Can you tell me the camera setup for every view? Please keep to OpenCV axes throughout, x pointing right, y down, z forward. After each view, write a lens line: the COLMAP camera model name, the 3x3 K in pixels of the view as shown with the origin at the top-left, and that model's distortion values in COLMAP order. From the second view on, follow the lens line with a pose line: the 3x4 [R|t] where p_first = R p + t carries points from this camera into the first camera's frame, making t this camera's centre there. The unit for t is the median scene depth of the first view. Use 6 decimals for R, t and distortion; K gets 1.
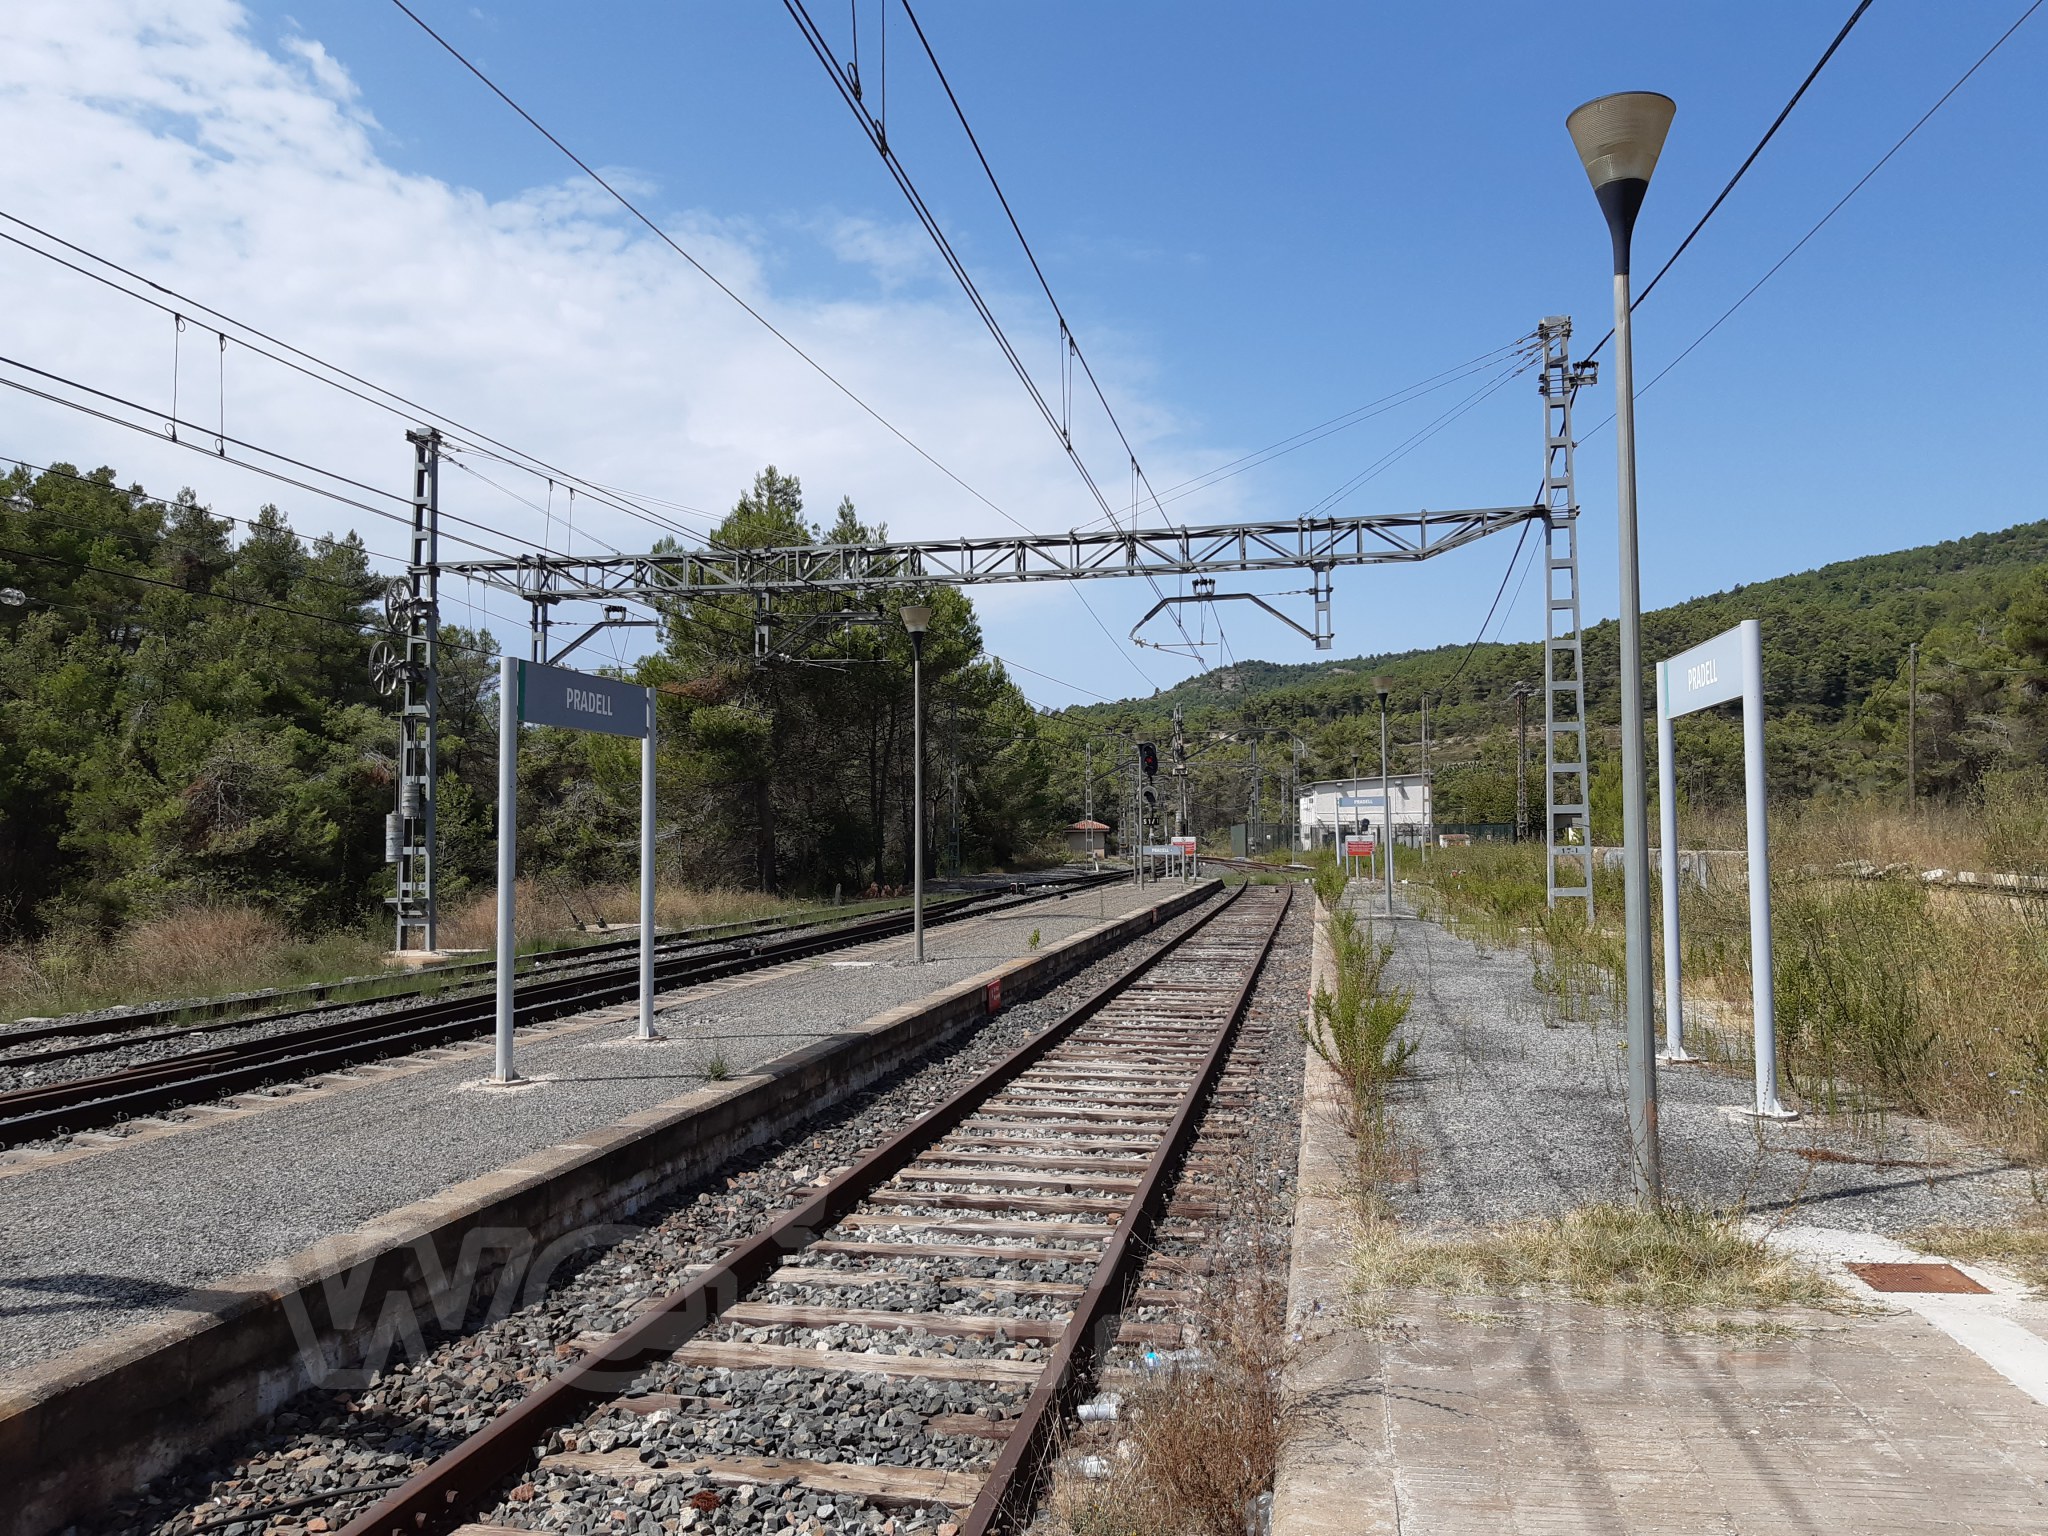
lens RADIAL K [[1572.7, 0, 1024.0], [0, 1572.7, 768.0], [0, 0, 1]] dist [0.100701, -0.190070]
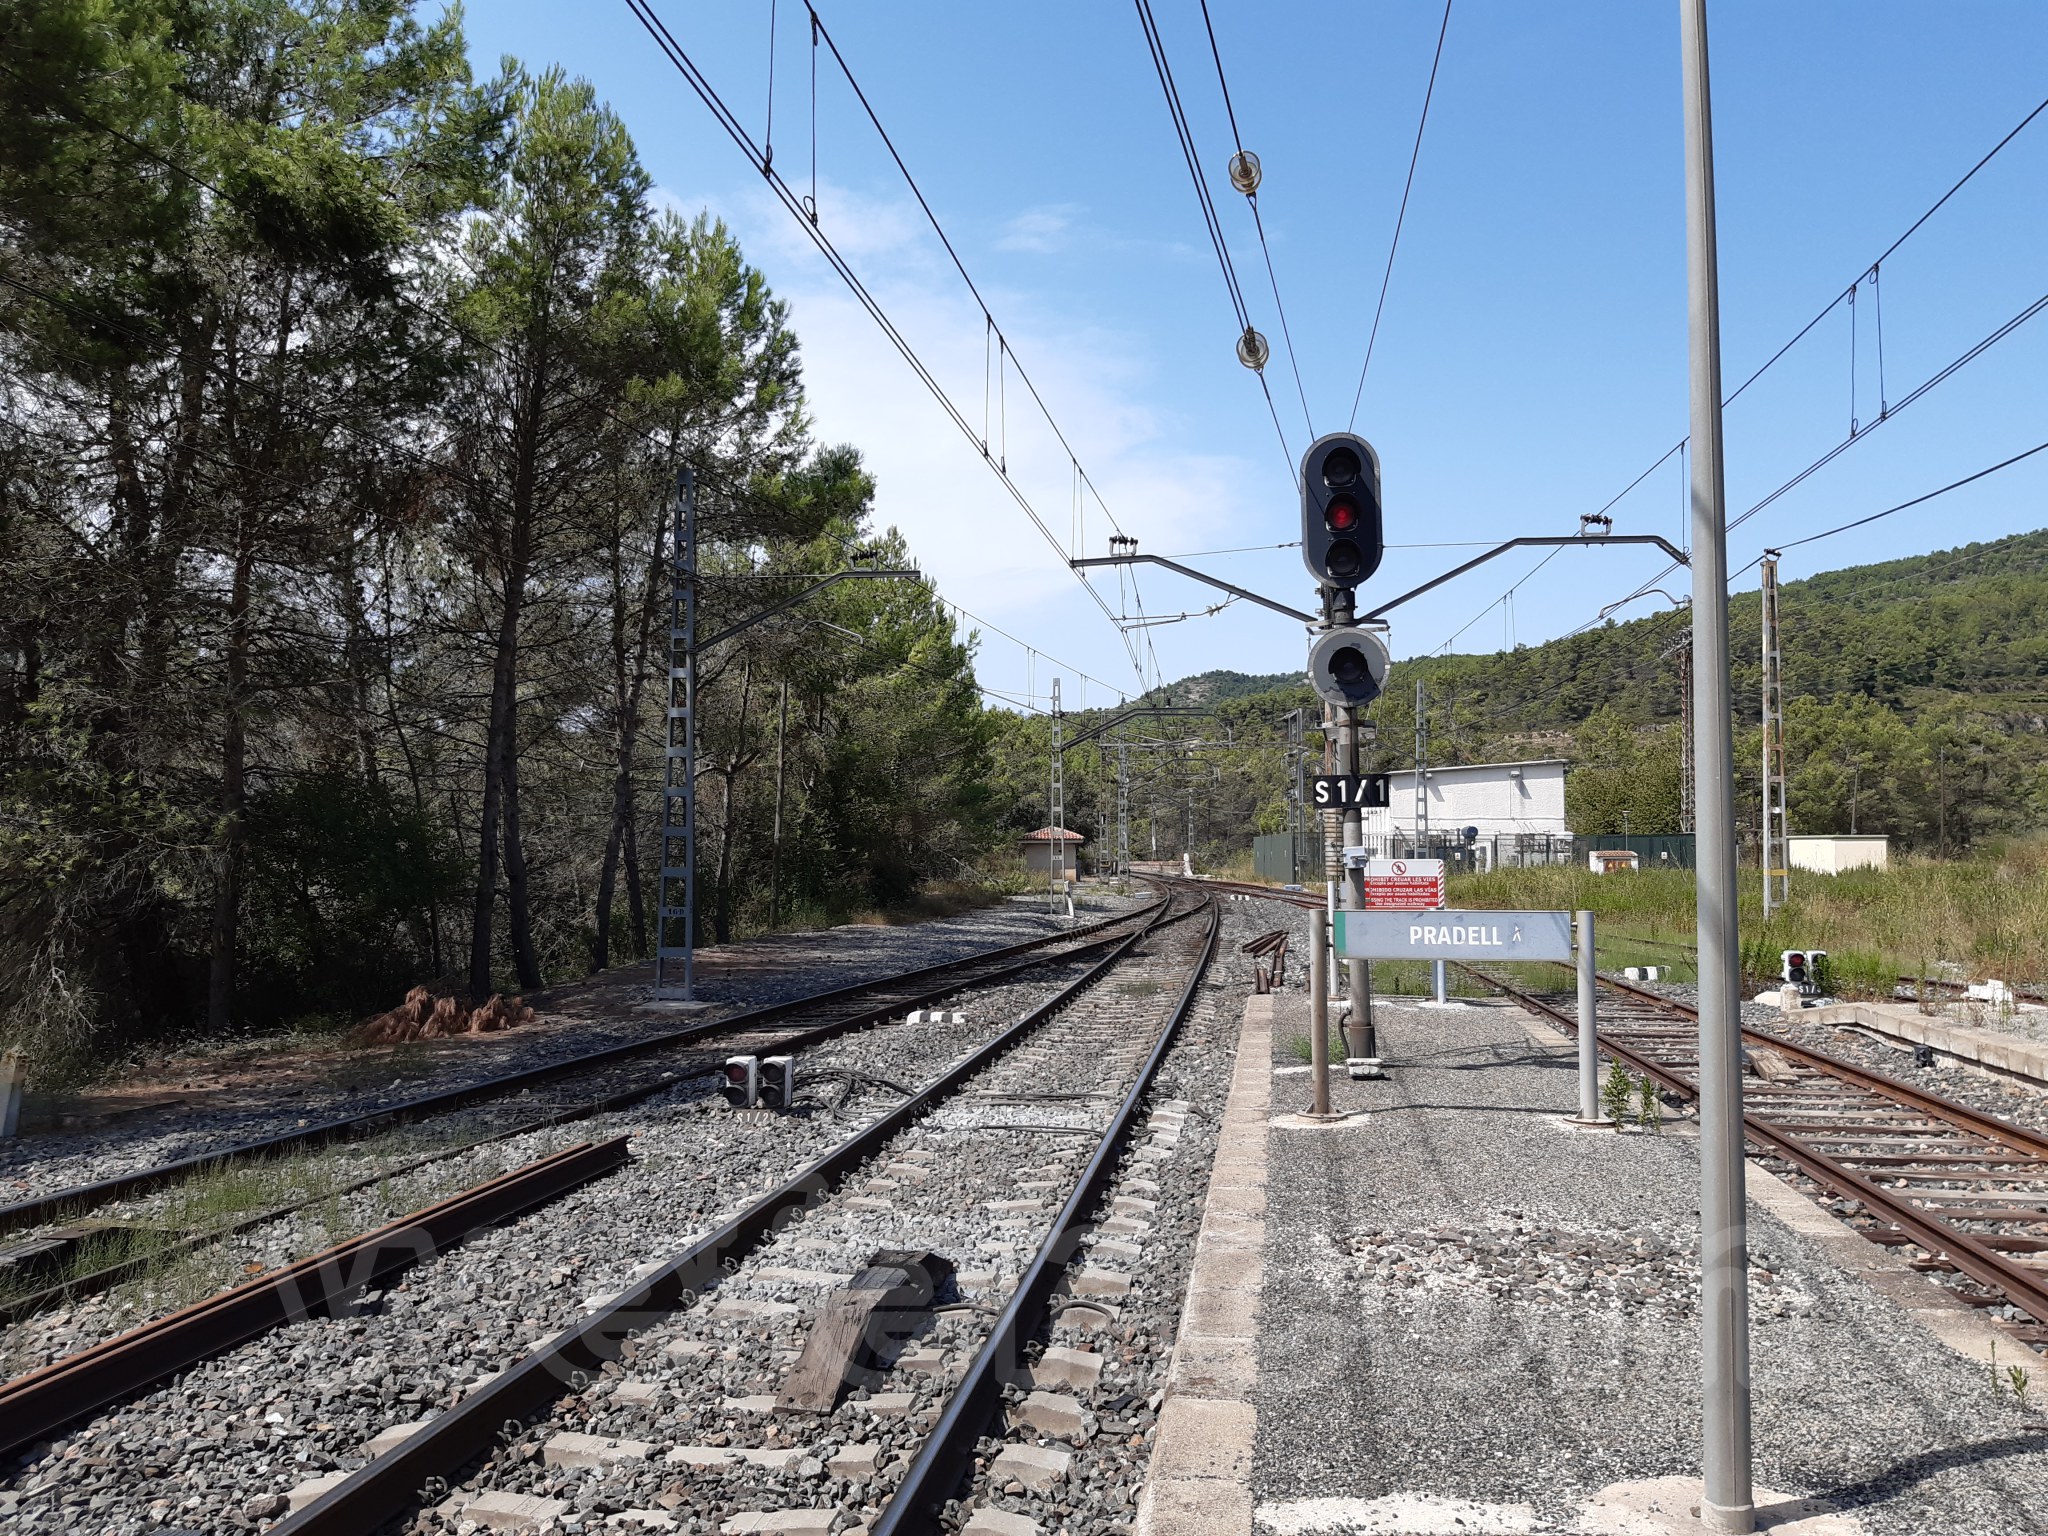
lens RADIAL K [[1572.7, 0, 1024.0], [0, 1572.7, 768.0], [0, 0, 1]] dist [0.100701, -0.190070]
pose [[0.999709, 0.008060, 0.022742, 0.012726], [-0.007883, 0.999938, -0.007872, 0.014038], [-0.022804, 0.007690, 0.999710, 0.334196]]
